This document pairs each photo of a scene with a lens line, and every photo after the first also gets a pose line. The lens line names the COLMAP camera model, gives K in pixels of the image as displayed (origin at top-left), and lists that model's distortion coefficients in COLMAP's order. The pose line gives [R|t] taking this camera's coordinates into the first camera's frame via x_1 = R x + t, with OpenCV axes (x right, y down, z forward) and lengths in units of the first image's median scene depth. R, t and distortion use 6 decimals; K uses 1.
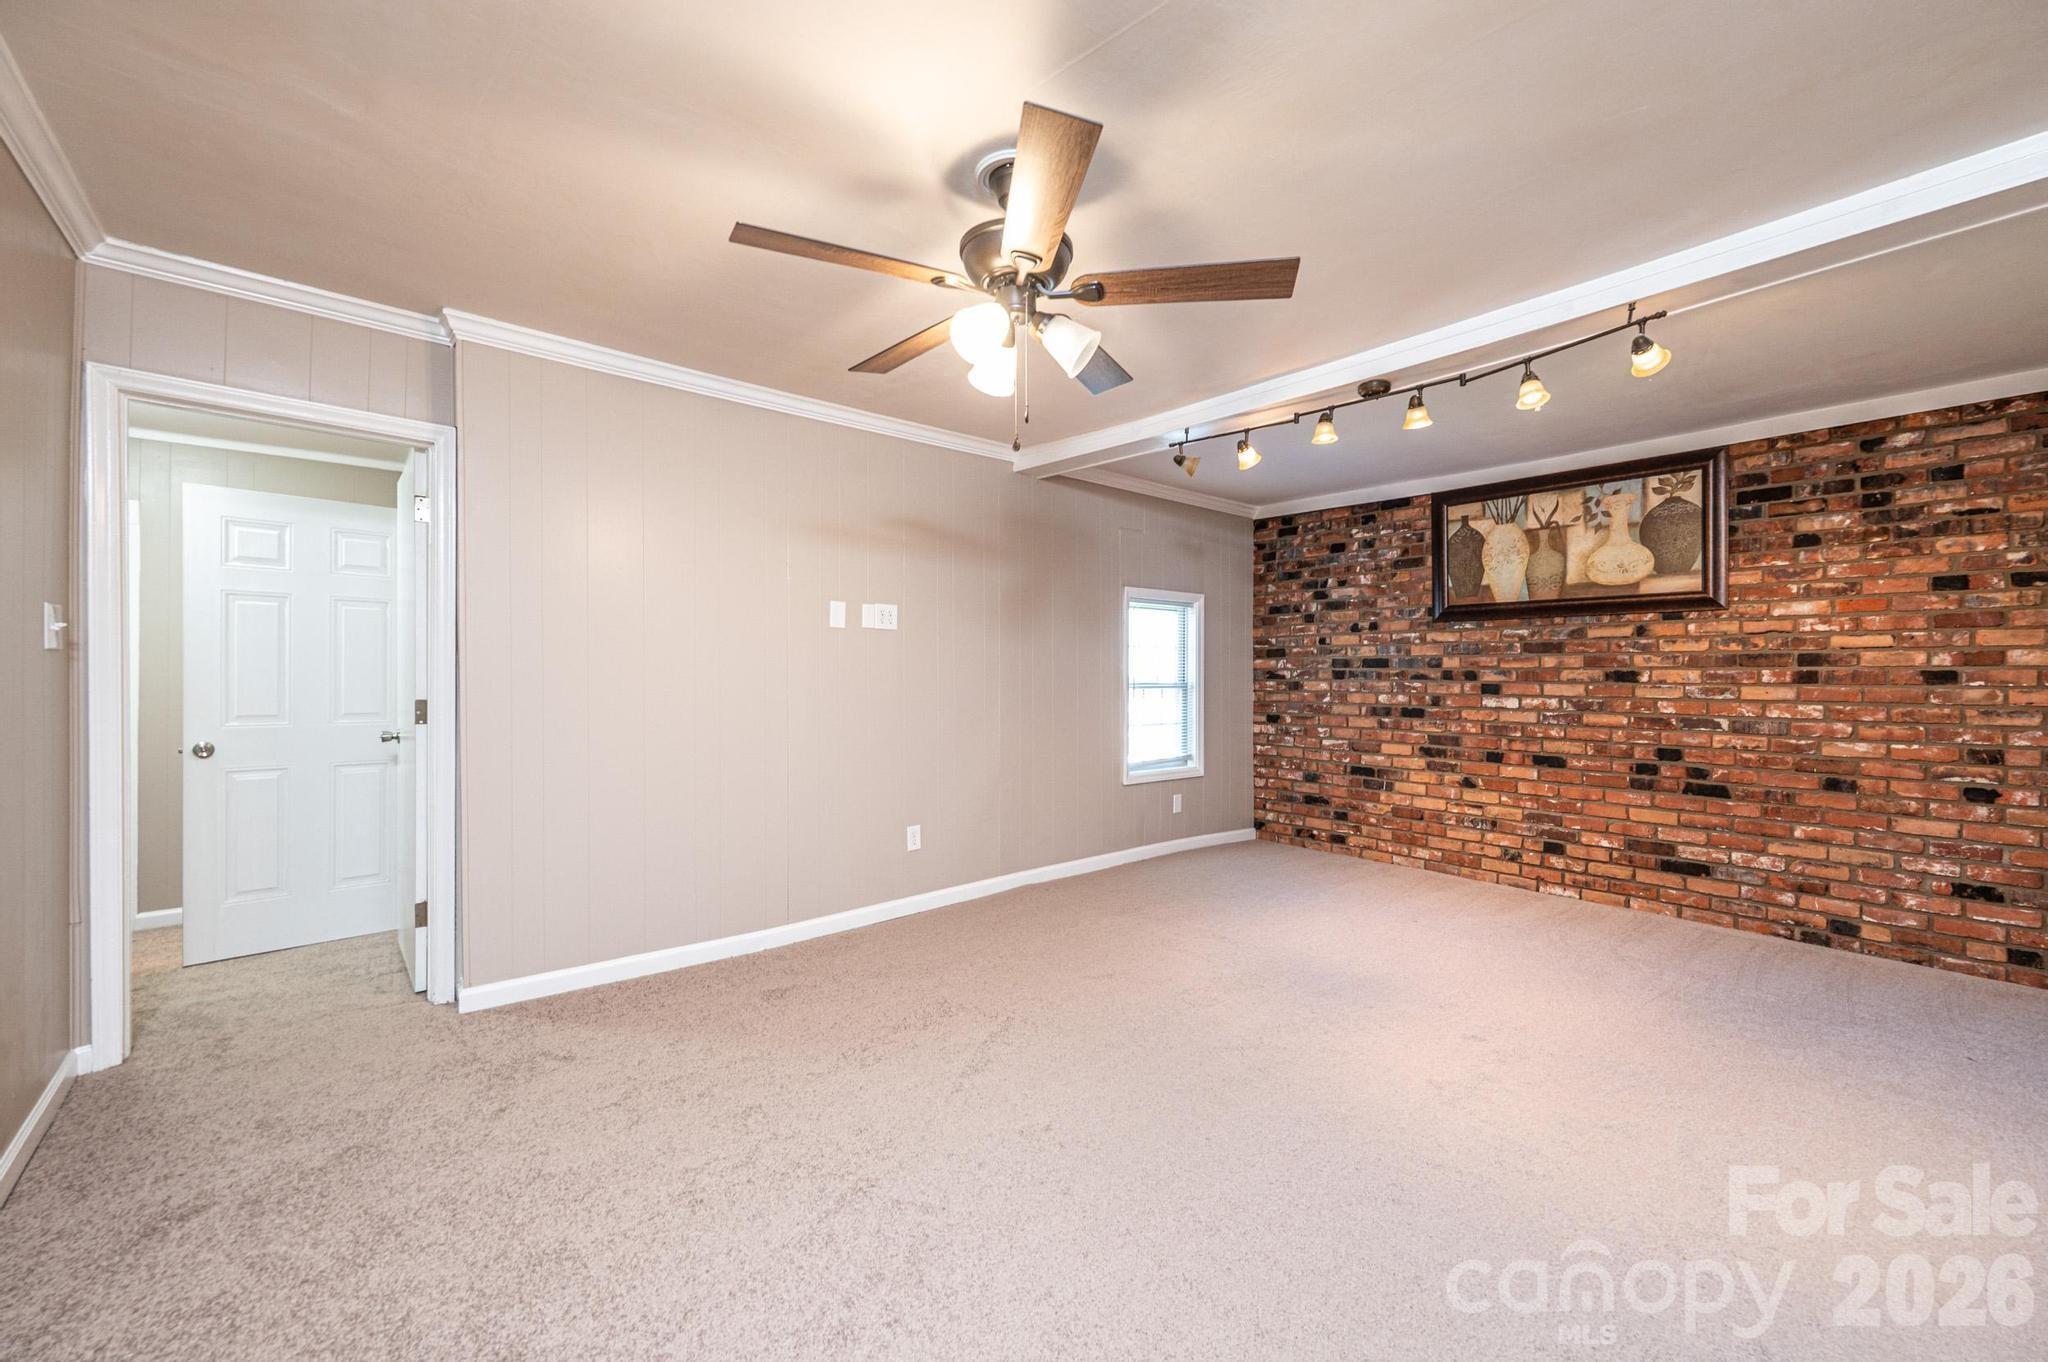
lens RADIAL K [[824.7, 0, 1024.0], [0, 824.7, 681.0], [0, 0, 1]] dist [-0.000828, 0.000141]
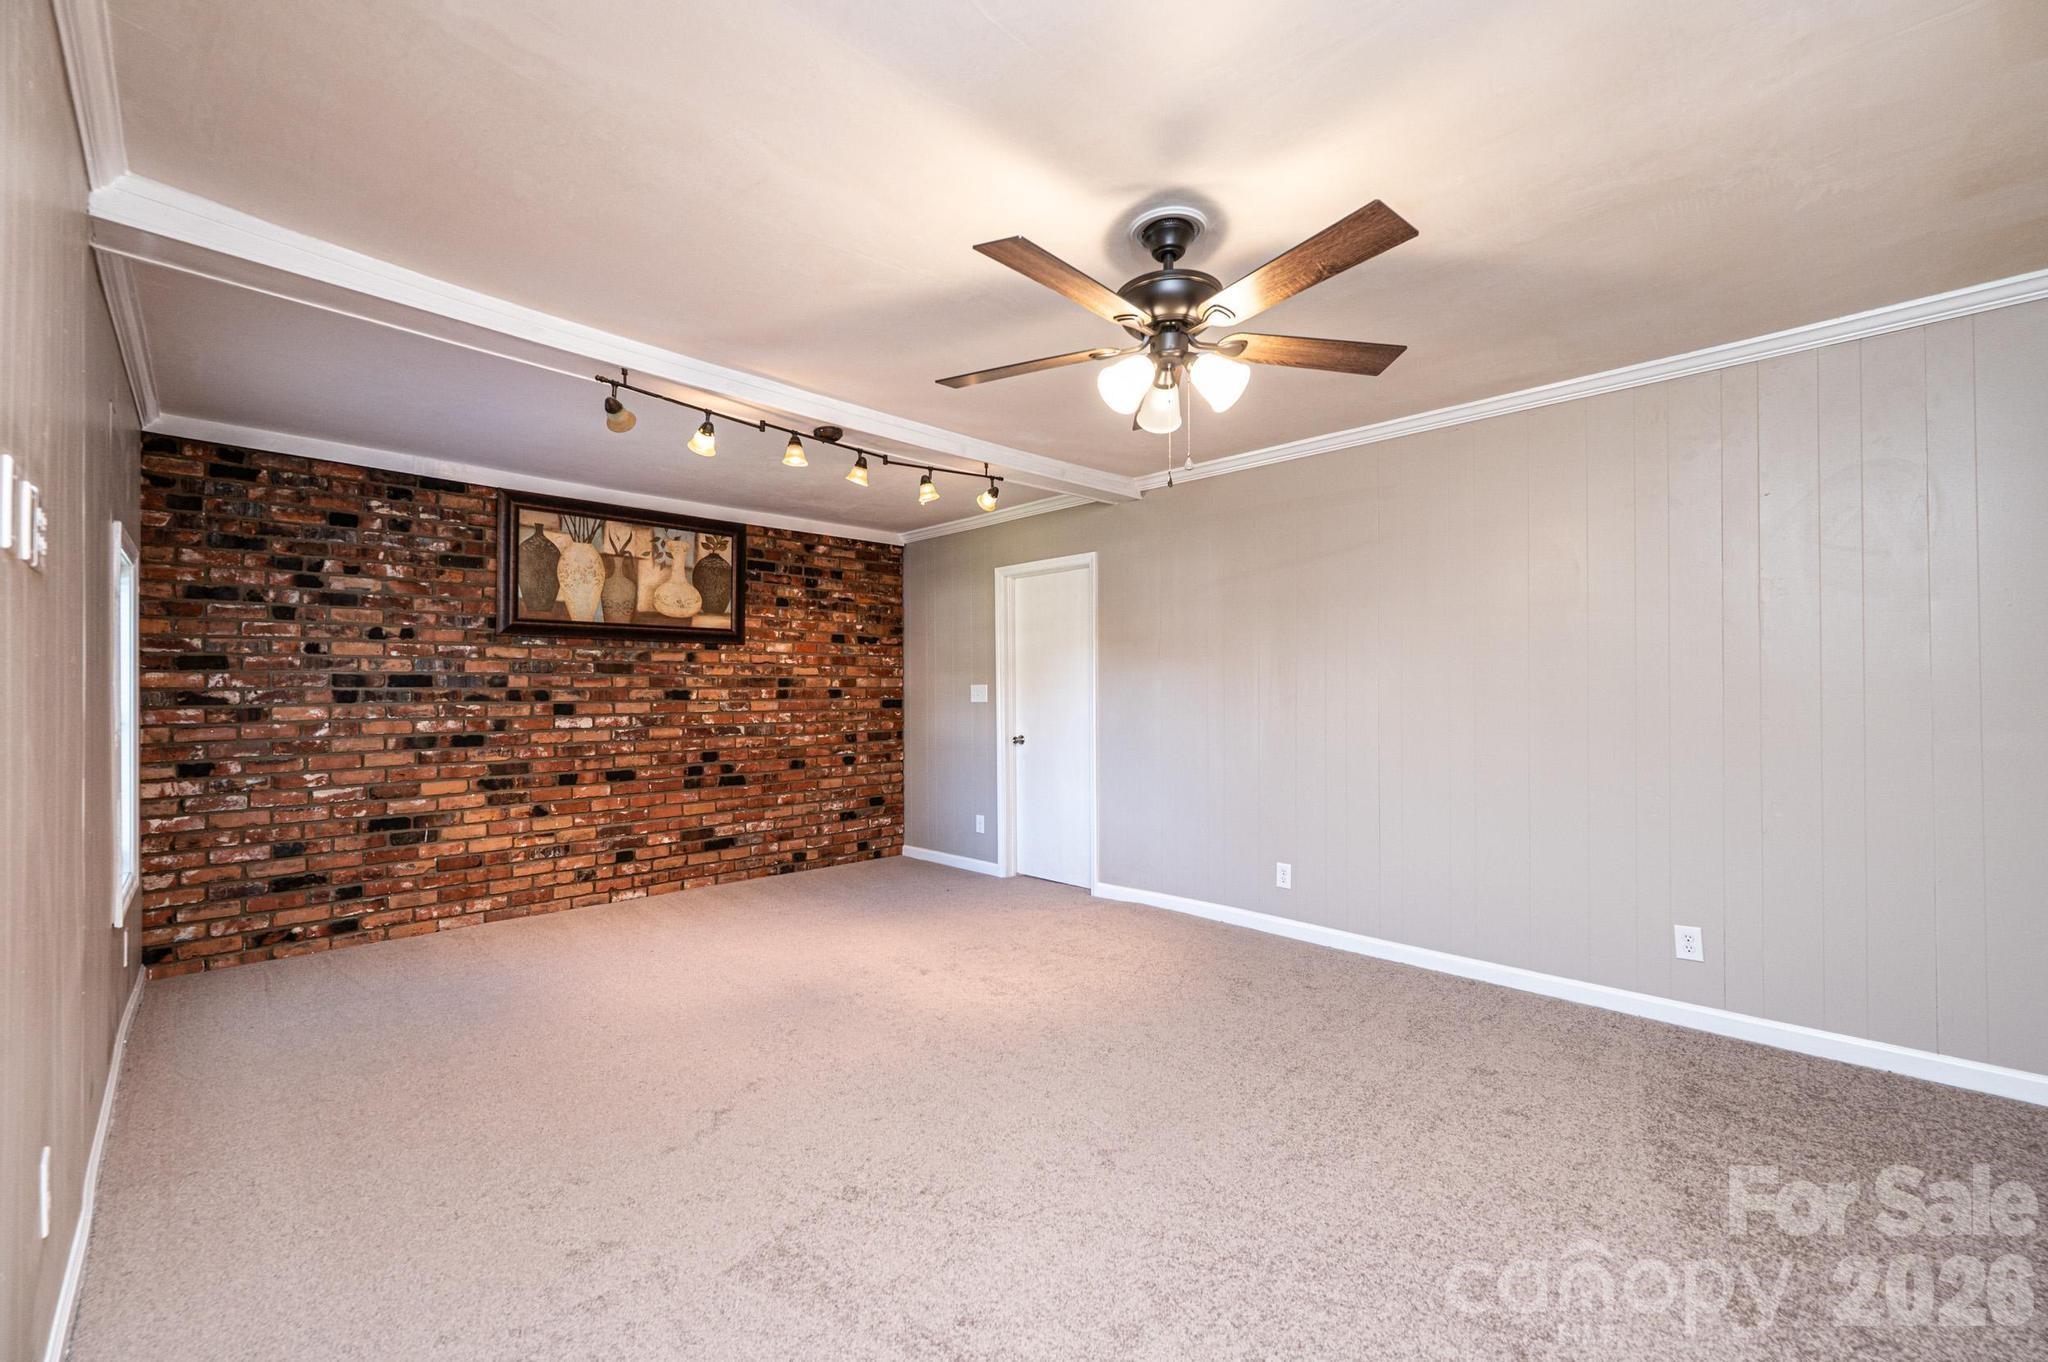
lens RADIAL K [[824.7, 0, 1024.0], [0, 824.7, 681.0], [0, 0, 1]] dist [-0.000828, 0.000141]
pose [[-0.092198, 0.008364, 0.995706, -0.457769], [0.013070, 0.999889, -0.007188, -0.009793], [-0.995655, 0.012351, -0.092297, 0.566496]]
